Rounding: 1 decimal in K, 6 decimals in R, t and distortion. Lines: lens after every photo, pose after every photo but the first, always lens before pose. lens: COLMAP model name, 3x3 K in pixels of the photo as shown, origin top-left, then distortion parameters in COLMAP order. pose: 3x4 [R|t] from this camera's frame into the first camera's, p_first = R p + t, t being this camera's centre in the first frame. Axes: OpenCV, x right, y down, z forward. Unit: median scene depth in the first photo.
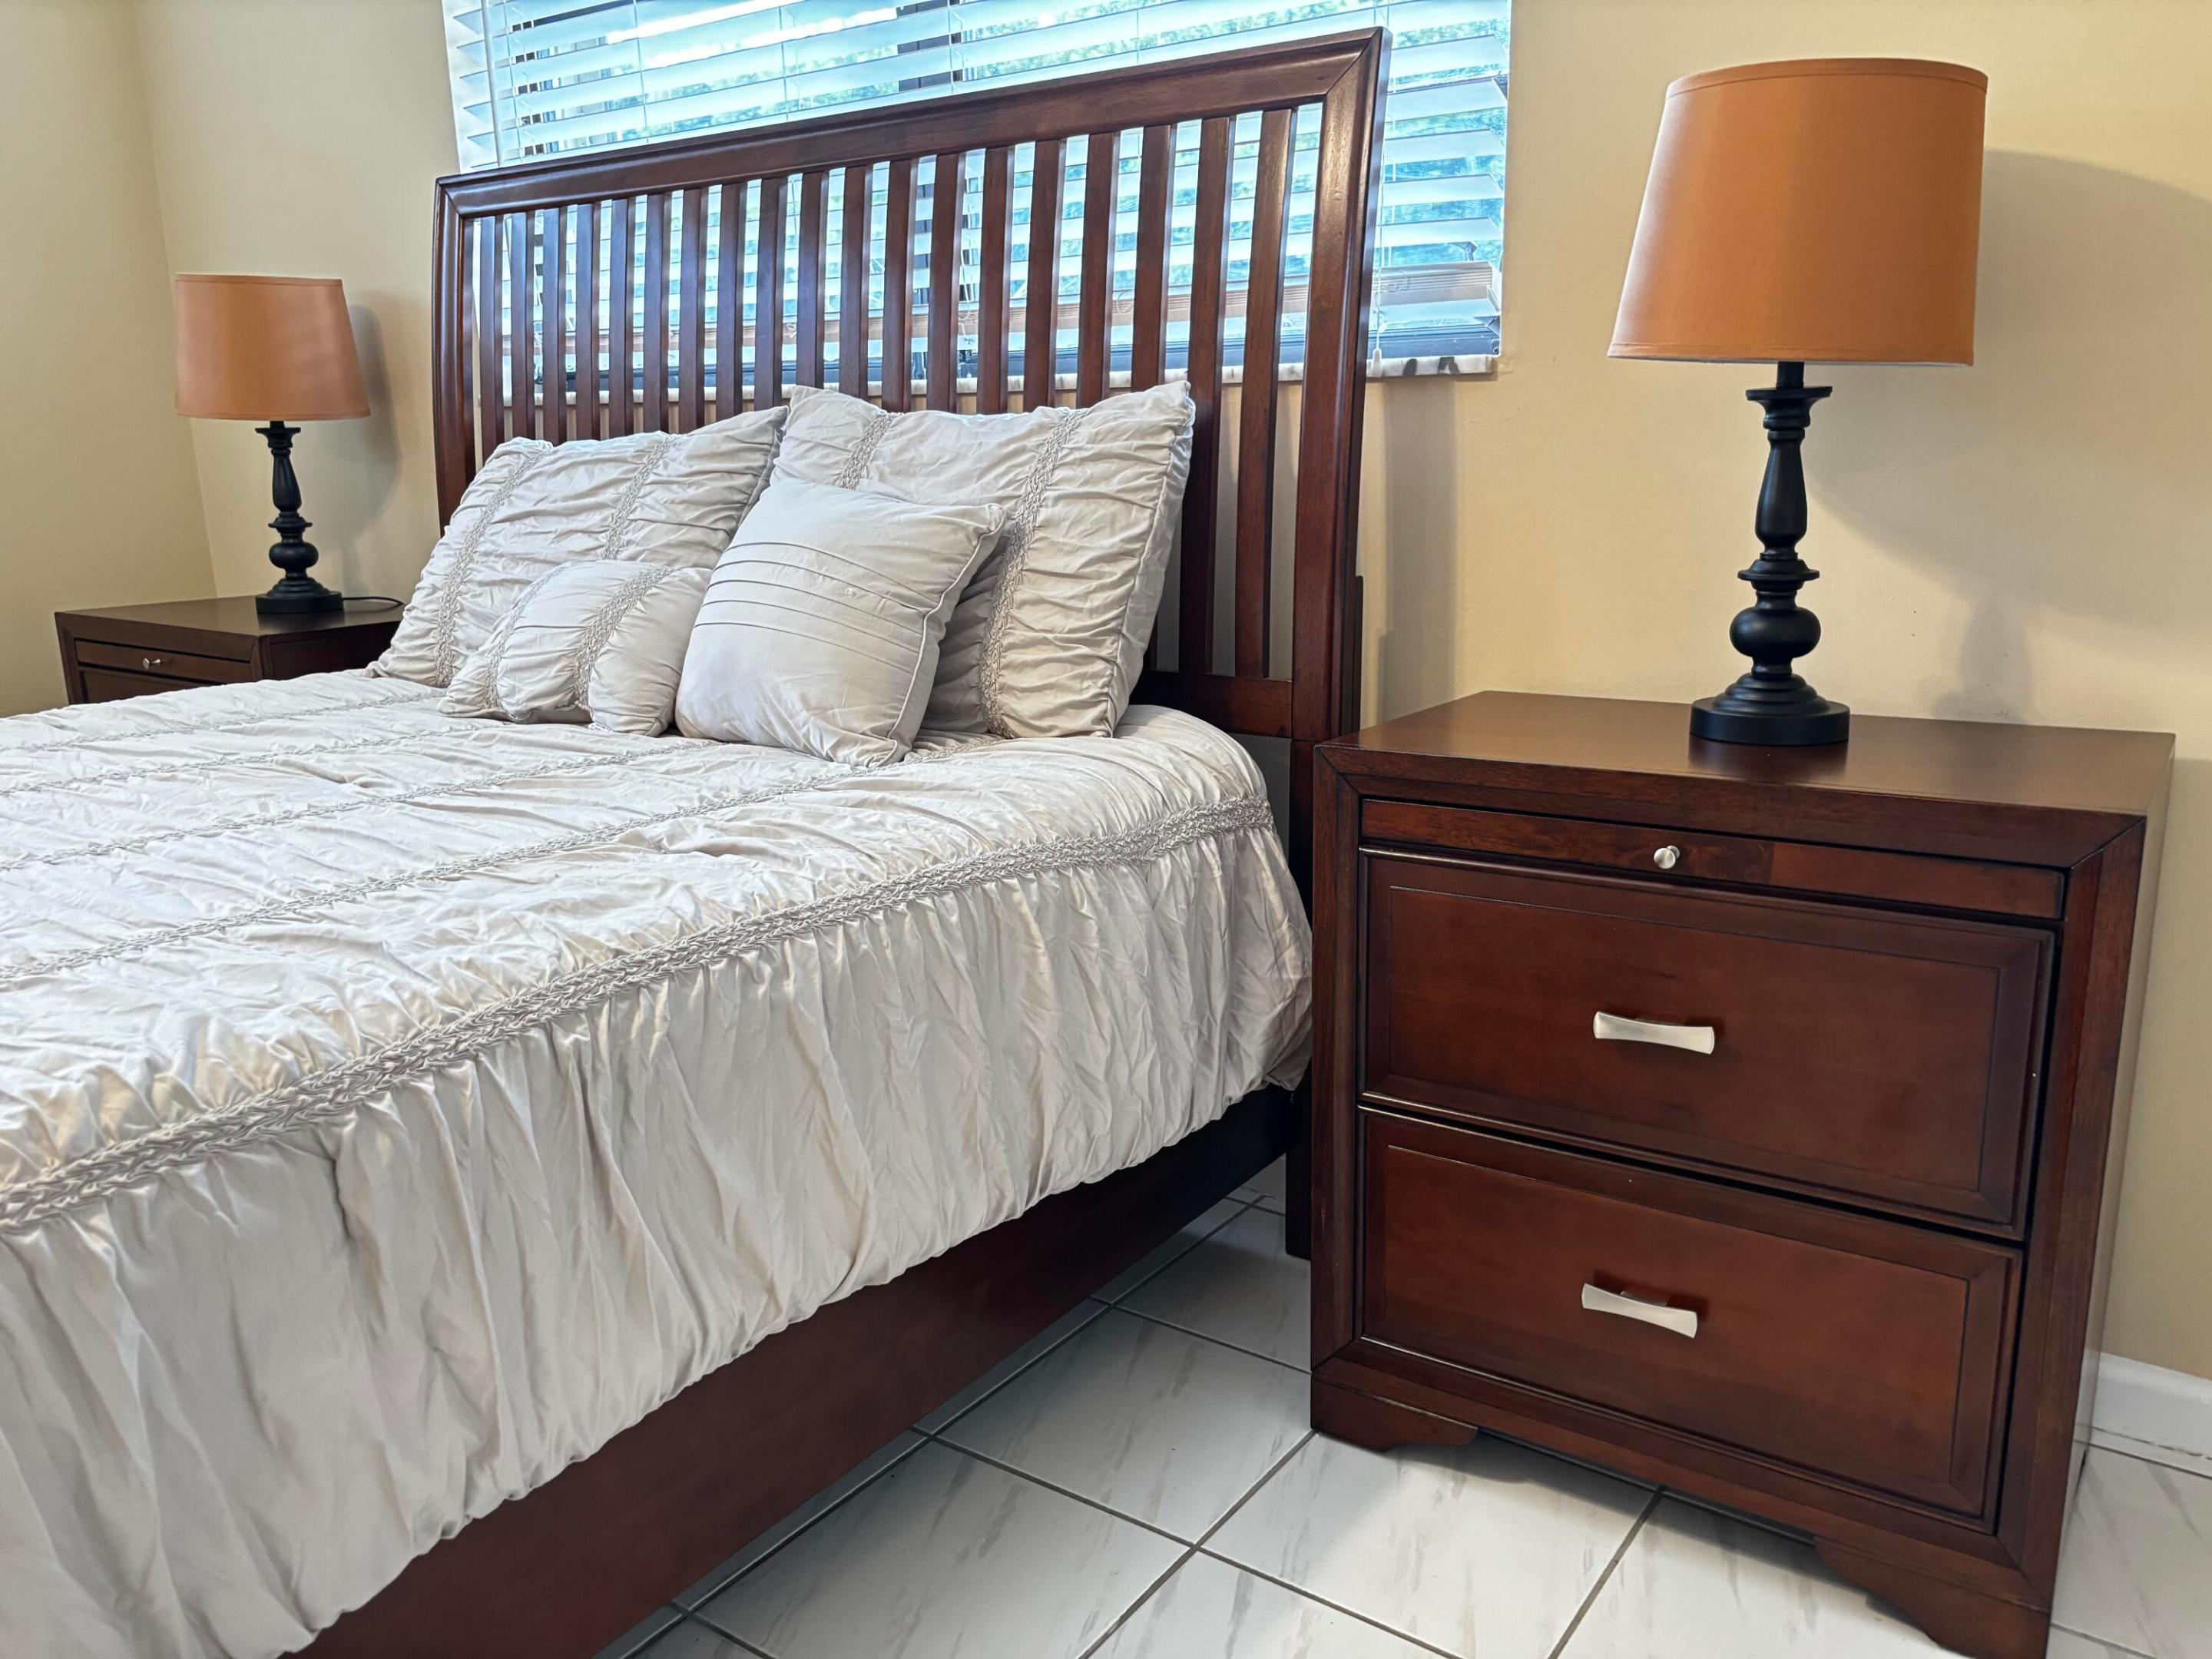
lens RADIAL K [[1686.6, 0, 1109.0], [0, 1686.6, 840.3], [0, 0, 1]] dist [0.045979, -0.052805]
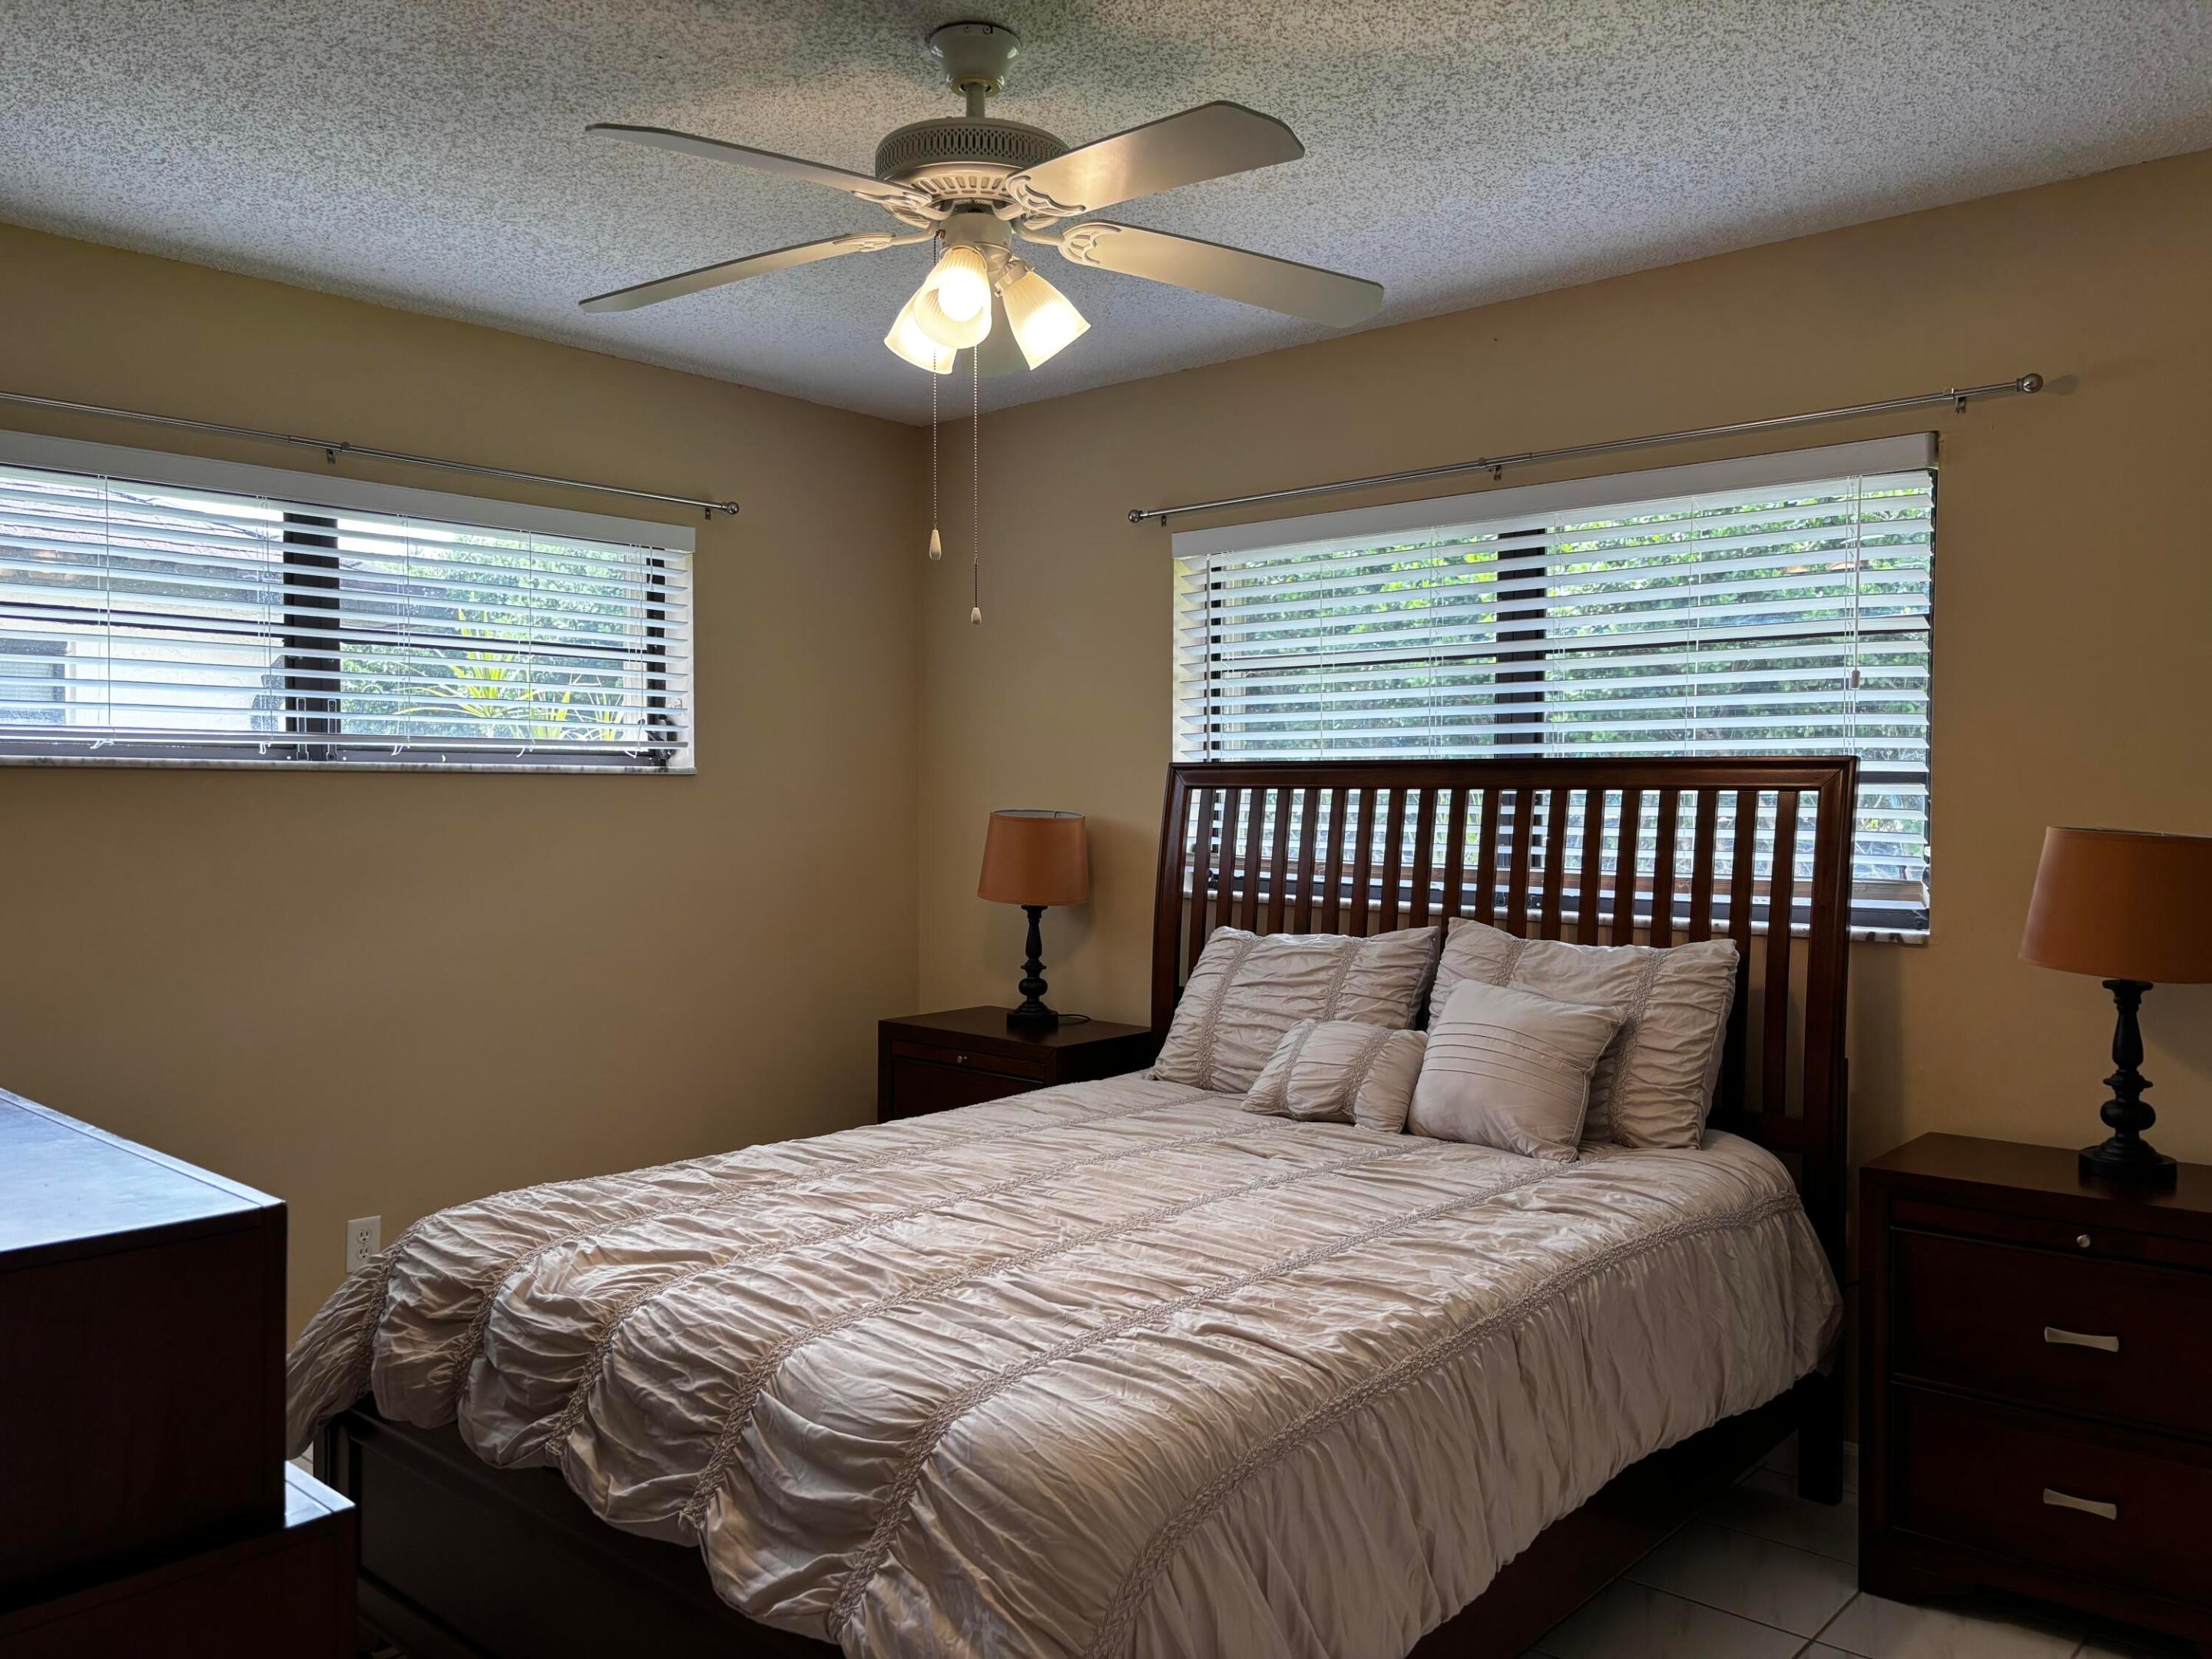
lens RADIAL K [[1686.6, 0, 1088.7], [0, 1686.6, 823.9], [0, 0, 1]] dist [0.045979, -0.052805]
pose [[0.992454, 0.021404, -0.120733, -0.402491], [-0.046441, 0.976903, -0.208574, 0.002423], [0.113480, 0.212607, 0.970526, -0.773467]]
